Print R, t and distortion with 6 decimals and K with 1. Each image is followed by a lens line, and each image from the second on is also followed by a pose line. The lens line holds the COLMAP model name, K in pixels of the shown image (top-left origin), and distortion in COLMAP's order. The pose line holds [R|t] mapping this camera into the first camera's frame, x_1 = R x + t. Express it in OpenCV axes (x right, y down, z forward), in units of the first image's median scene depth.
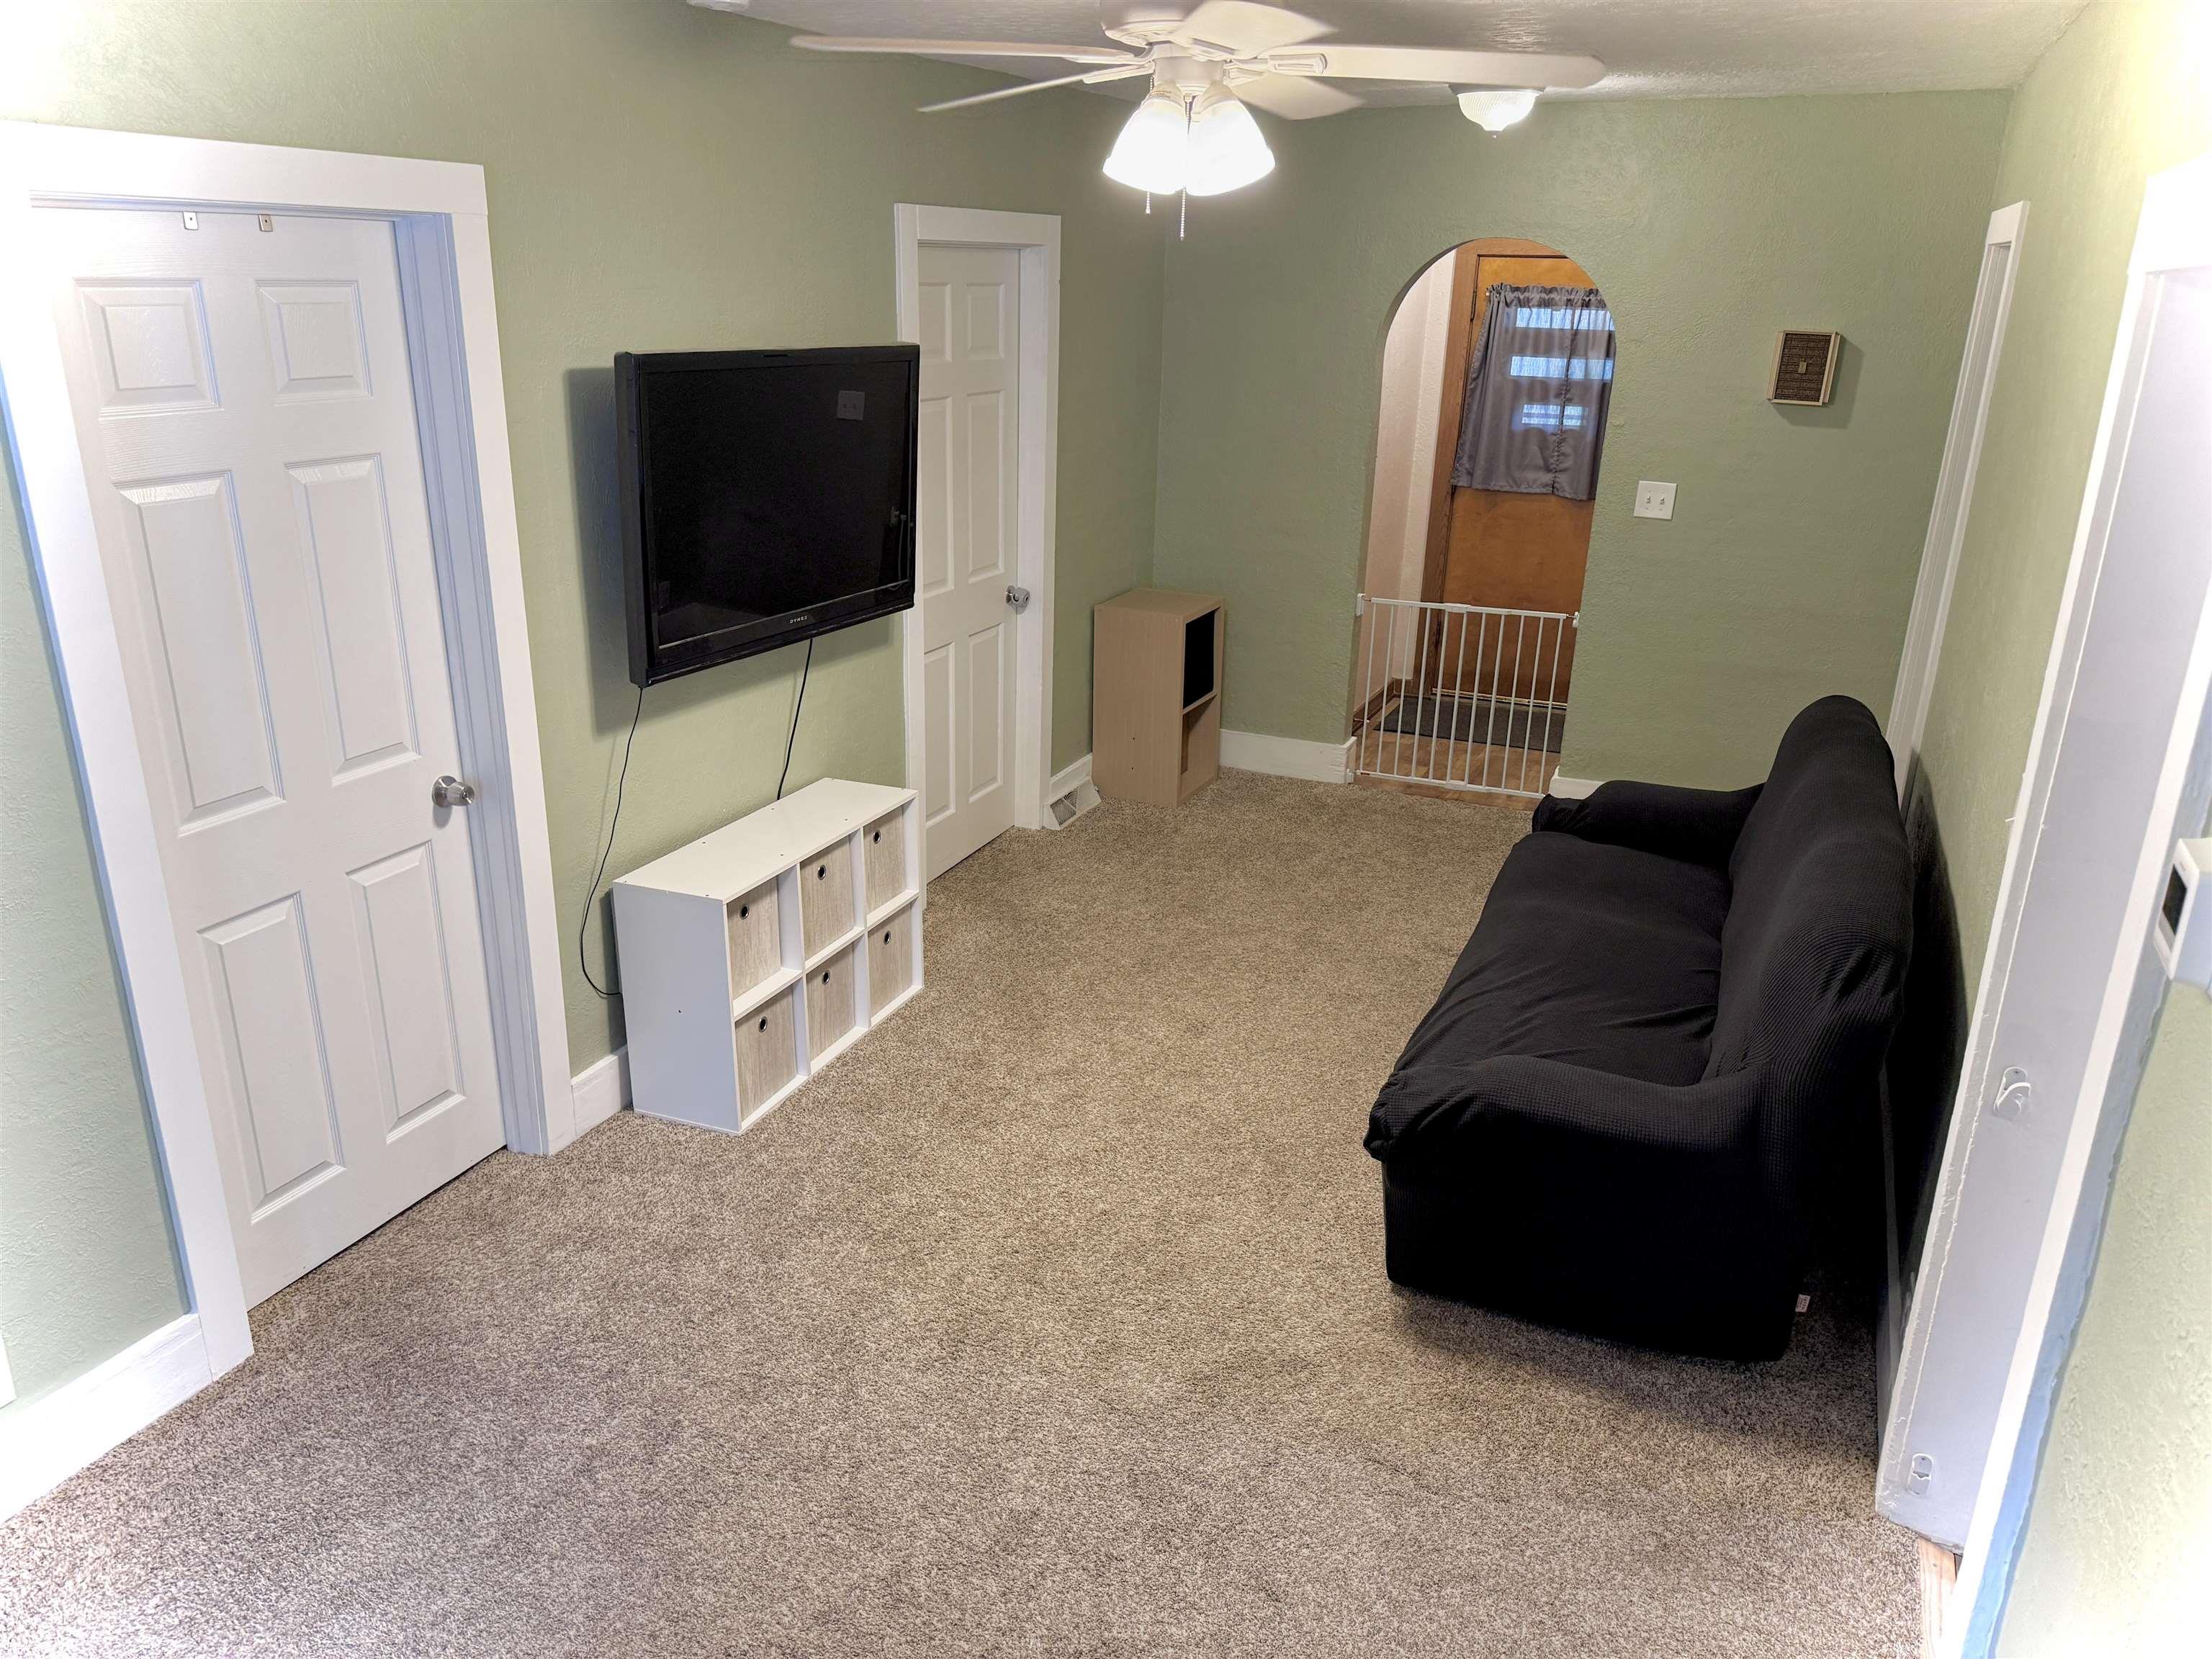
lens RADIAL K [[1631.1, 0, 1118.9], [0, 1631.1, 859.4], [0, 0, 1]] dist [0.192888, -0.396368]
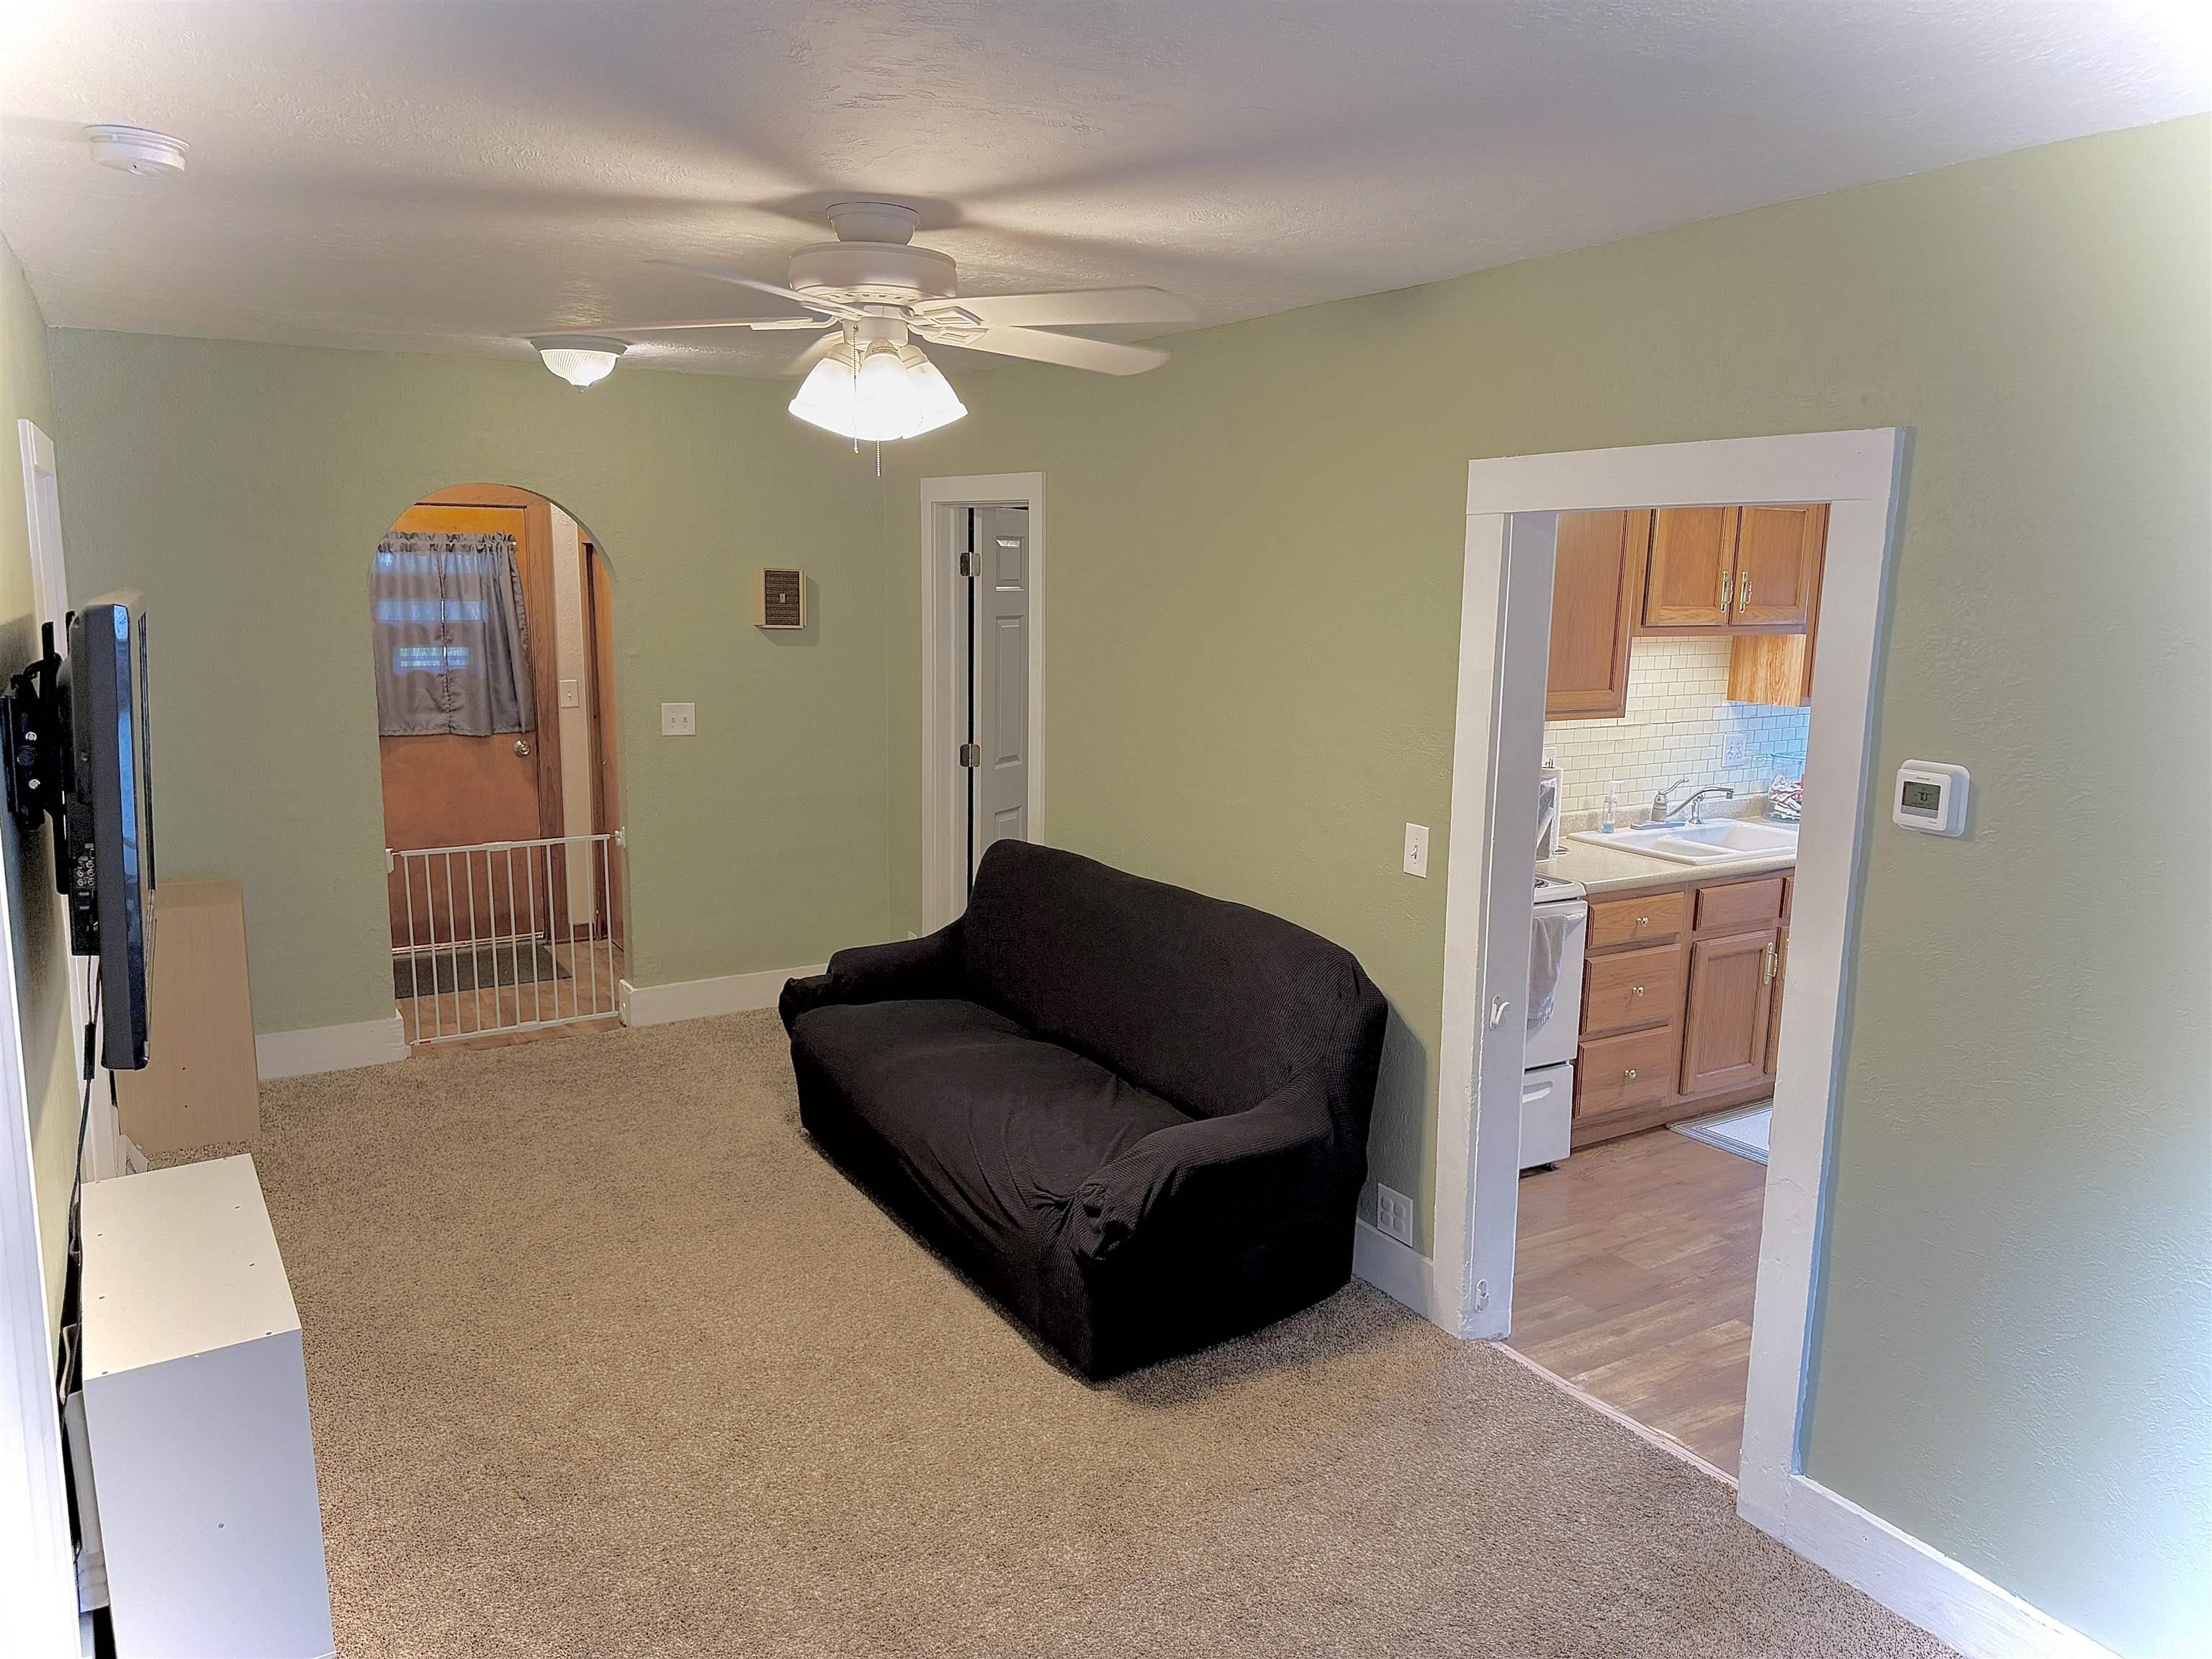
lens RADIAL K [[1631.1, 0, 1118.9], [0, 1631.1, 859.4], [0, 0, 1]] dist [0.192888, -0.396368]
pose [[0.534372, -0.166715, 0.828645, -0.386835], [0.284510, 0.958627, 0.009393, -0.048434], [-0.795928, 0.230739, 0.559695, 0.159218]]
